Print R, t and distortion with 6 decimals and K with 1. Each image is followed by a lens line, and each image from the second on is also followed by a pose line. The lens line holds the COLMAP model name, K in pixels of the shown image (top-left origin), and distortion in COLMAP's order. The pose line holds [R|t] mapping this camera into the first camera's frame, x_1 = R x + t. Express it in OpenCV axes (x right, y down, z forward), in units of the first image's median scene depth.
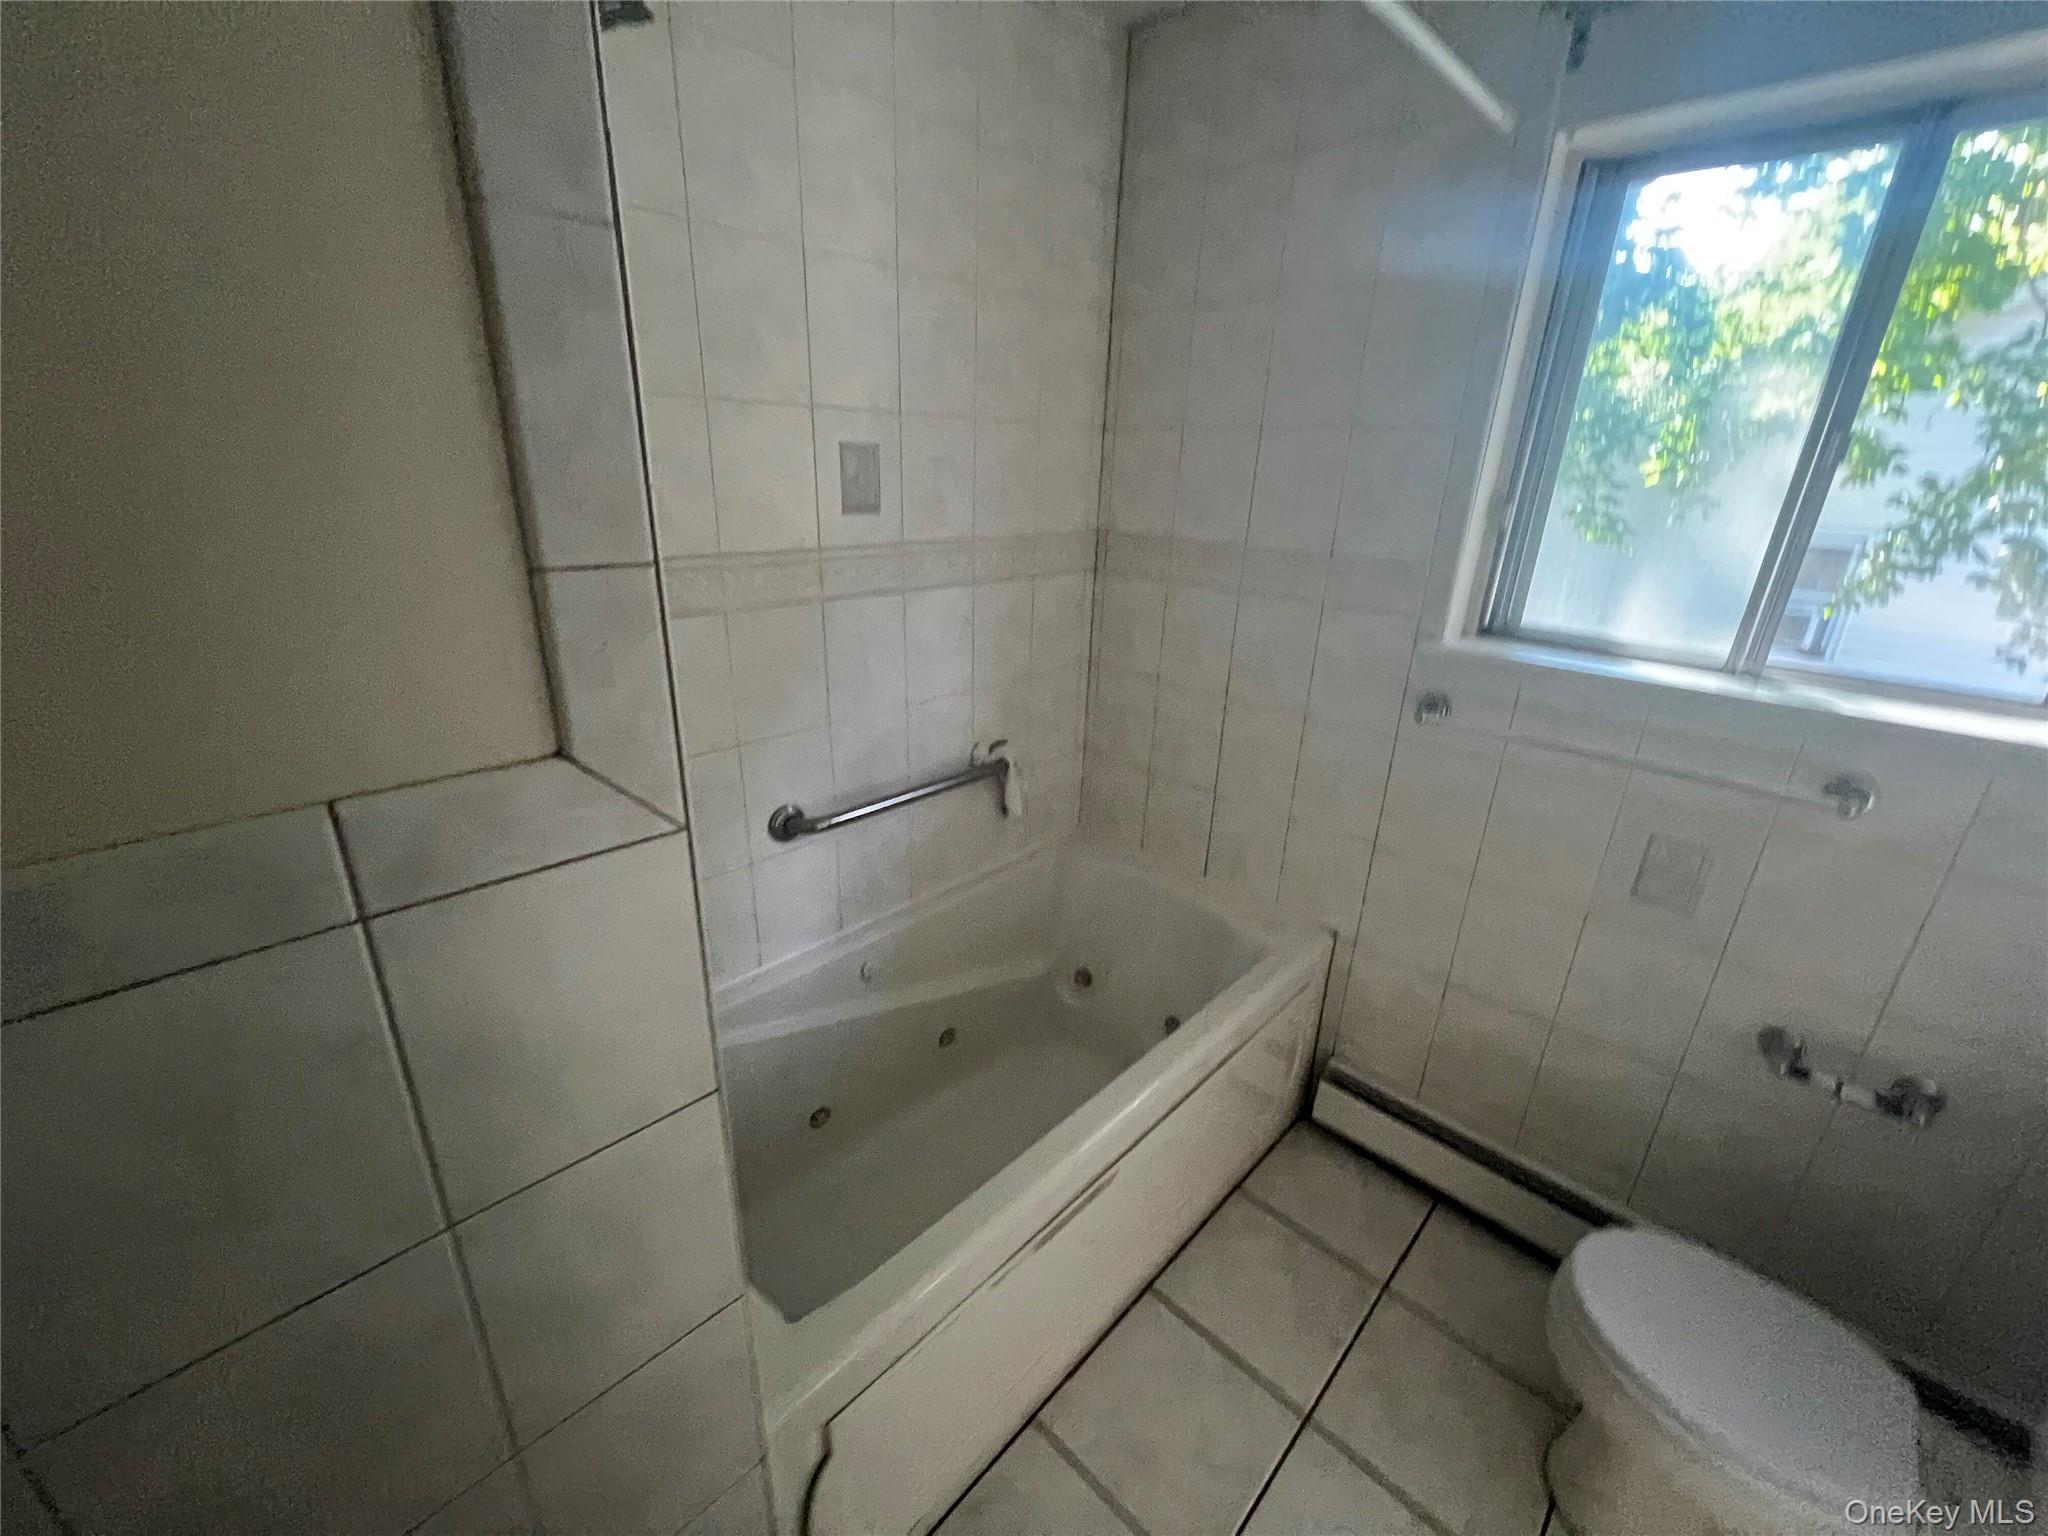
lens RADIAL K [[823.3, 0, 1024.0], [0, 823.3, 768.0], [0, 0, 1]] dist [0.000600, -0.000314]
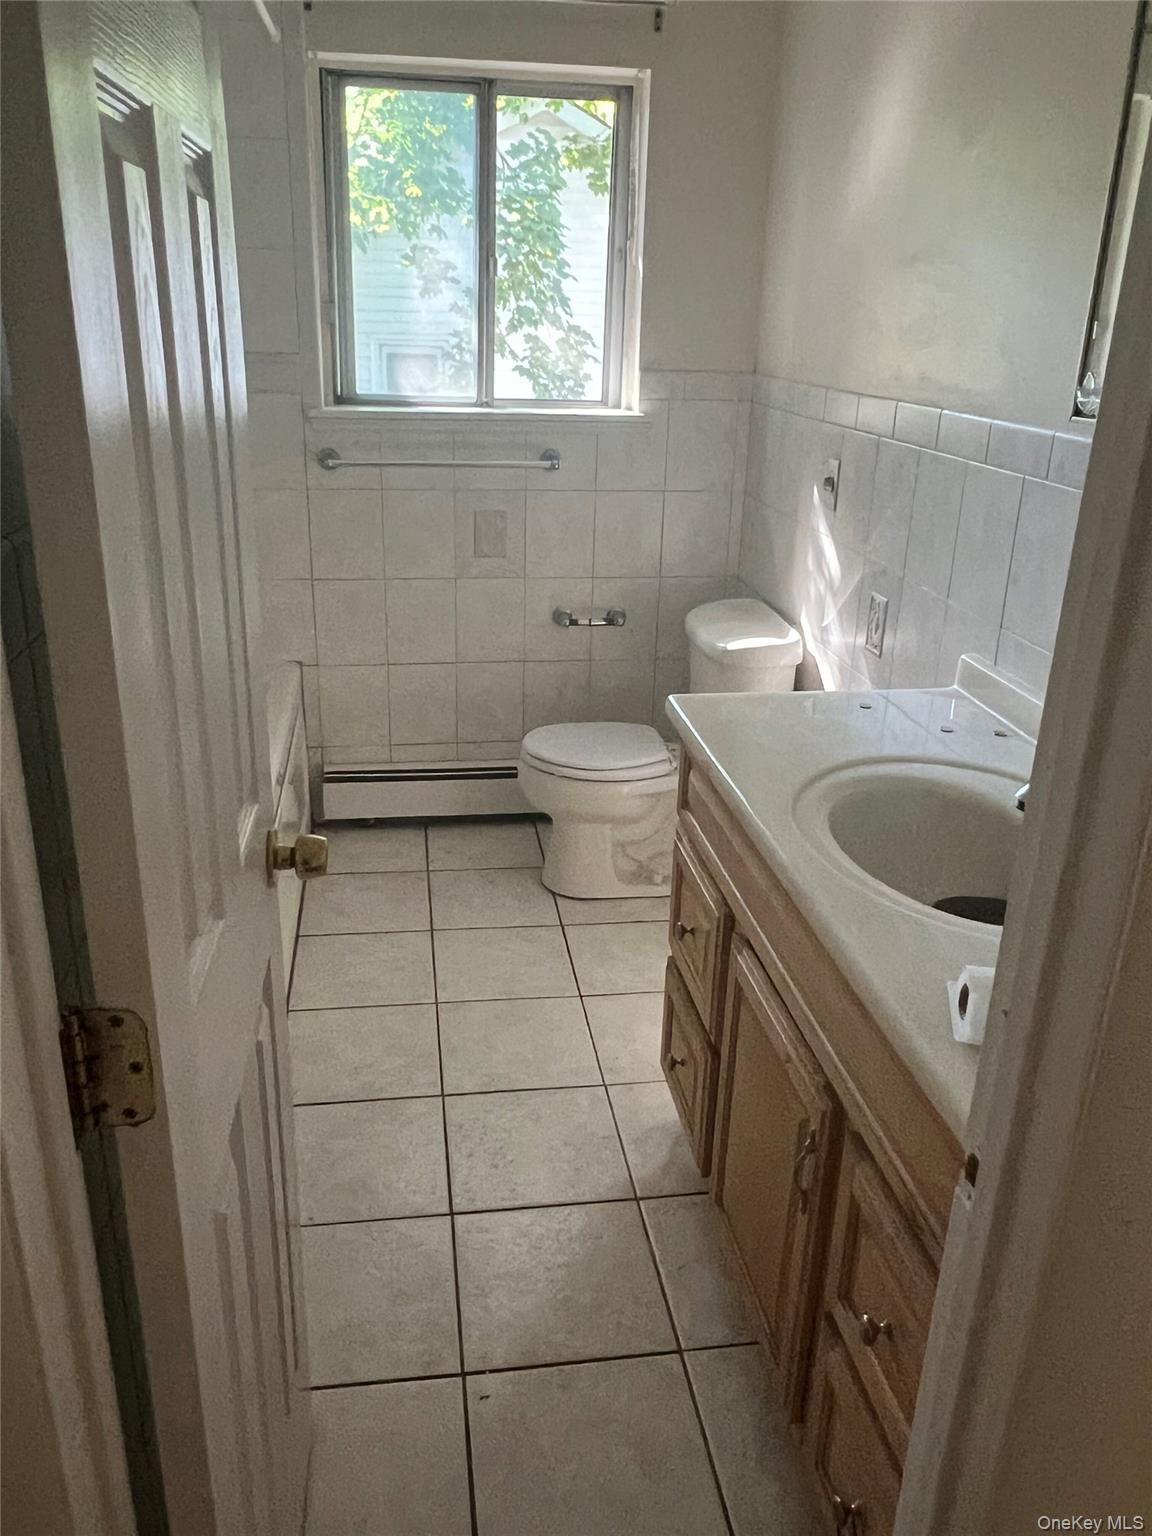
lens RADIAL K [[1165.6, 0, 576.0], [0, 1165.6, 768.0], [0, 0, 1]] dist [0.008341, 0.004598]
pose [[0.611325, -0.307031, 0.729392, -0.922886], [0.270346, 0.947247, 0.172150, 0.214696], [-0.743771, 0.091949, 0.662081, -0.602571]]
